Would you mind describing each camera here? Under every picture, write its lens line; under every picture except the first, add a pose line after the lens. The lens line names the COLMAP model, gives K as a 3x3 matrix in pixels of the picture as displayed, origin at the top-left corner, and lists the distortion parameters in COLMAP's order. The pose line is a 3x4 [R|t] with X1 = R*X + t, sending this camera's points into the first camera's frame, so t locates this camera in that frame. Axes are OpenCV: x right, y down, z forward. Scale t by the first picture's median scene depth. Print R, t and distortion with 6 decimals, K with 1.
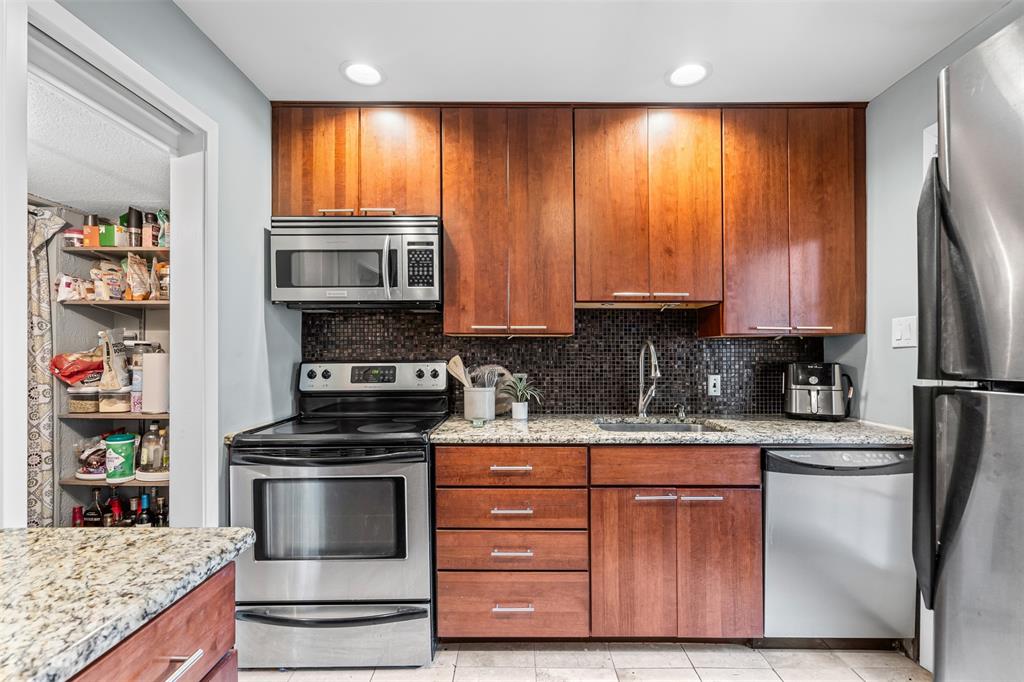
lens RADIAL K [[461.9, 0, 516.1], [0, 461.9, 362.3], [0, 0, 1]] dist [-0.006121, 0.000057]
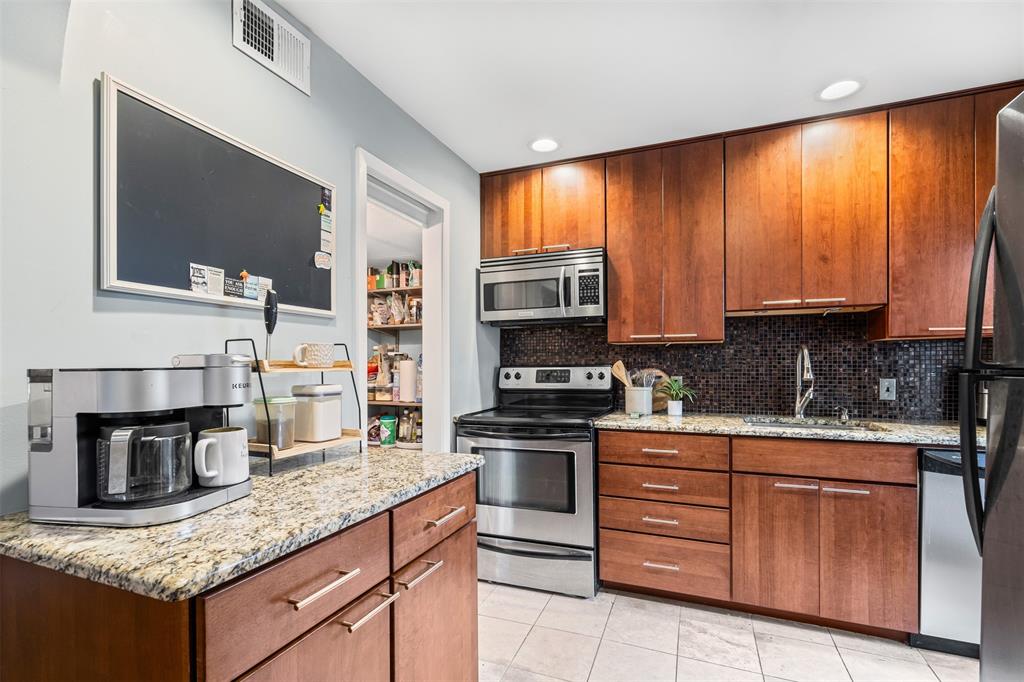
lens RADIAL K [[461.9, 0, 516.1], [0, 461.9, 362.3], [0, 0, 1]] dist [-0.006121, 0.000057]
pose [[0.927380, -0.006372, -0.374066, 0.073844], [-0.001699, 0.999773, -0.021243, 0.016413], [0.374116, 0.020336, 0.927159, -0.217553]]
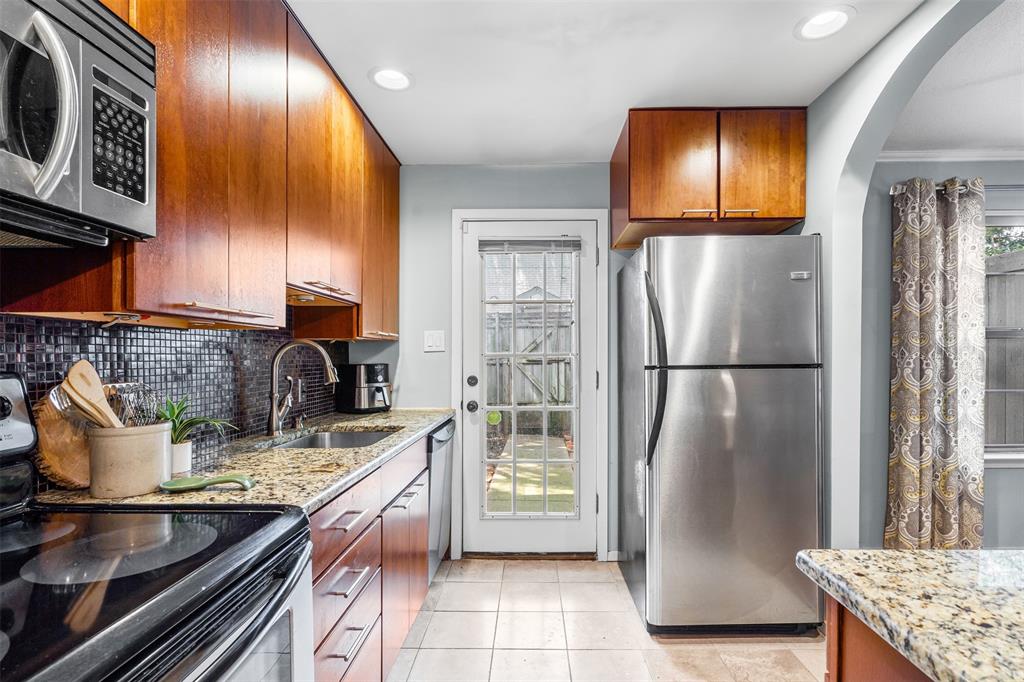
lens RADIAL K [[509.9, 0, 515.0], [0, 509.9, 356.8], [0, 0, 1]] dist [-0.000984, 0.000132]
pose [[0.013206, -0.001995, 0.999911, -0.628875], [0.022944, 0.999735, 0.001692, -0.009753], [-0.999650, 0.022919, 0.013248, 0.616740]]
